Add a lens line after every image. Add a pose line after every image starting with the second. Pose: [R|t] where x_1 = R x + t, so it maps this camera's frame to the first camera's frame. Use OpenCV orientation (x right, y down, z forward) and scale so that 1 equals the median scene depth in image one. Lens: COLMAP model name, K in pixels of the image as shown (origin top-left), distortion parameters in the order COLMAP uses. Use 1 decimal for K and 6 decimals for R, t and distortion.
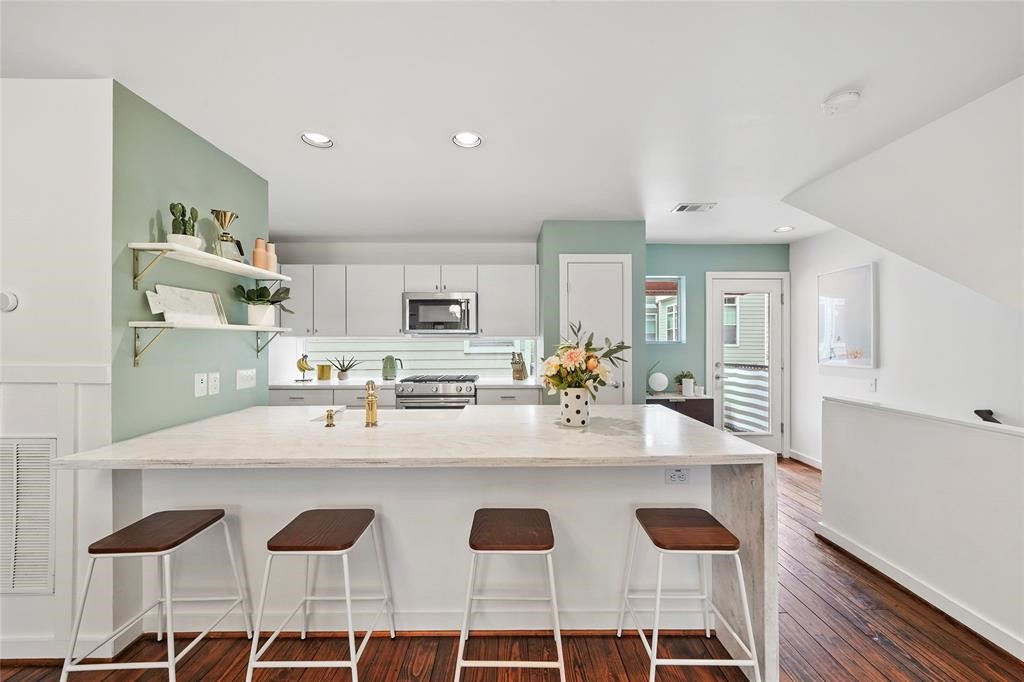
lens RADIAL K [[392.1, 0, 519.8], [0, 392.1, 340.9], [0, 0, 1]] dist [-0.016823, 0.000515]
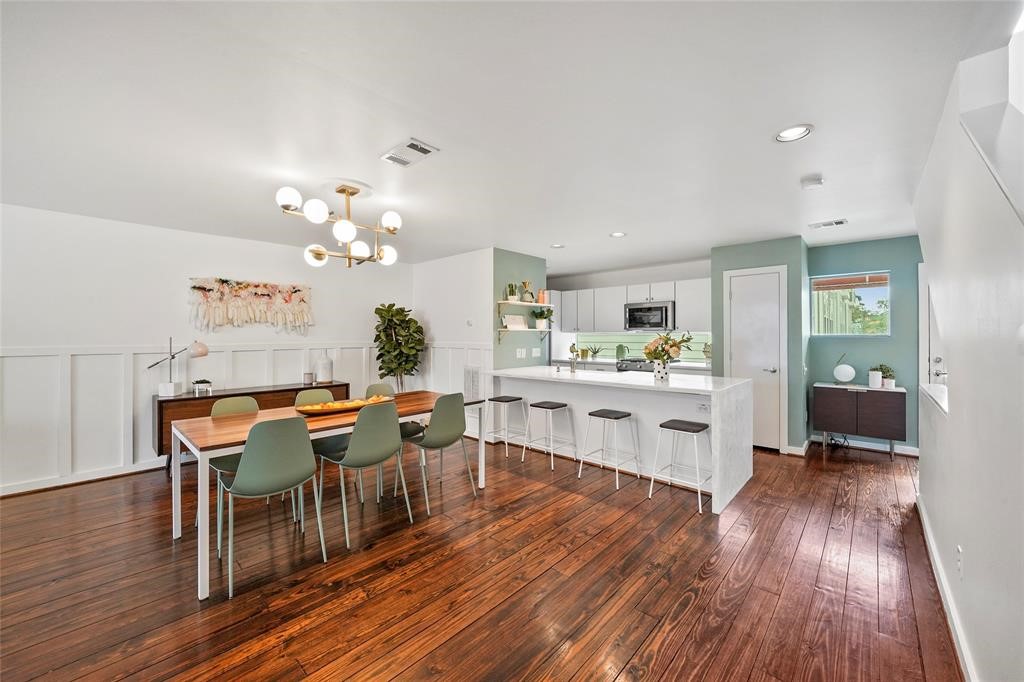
lens RADIAL K [[392.1, 0, 506.1], [0, 392.1, 331.4], [0, 0, 1]] dist [-0.016823, 0.000515]
pose [[0.709697, -0.007272, -0.704470, 0.755159], [0.001588, 0.999961, -0.008723, -0.003940], [0.704506, 0.005072, 0.709680, -0.713759]]
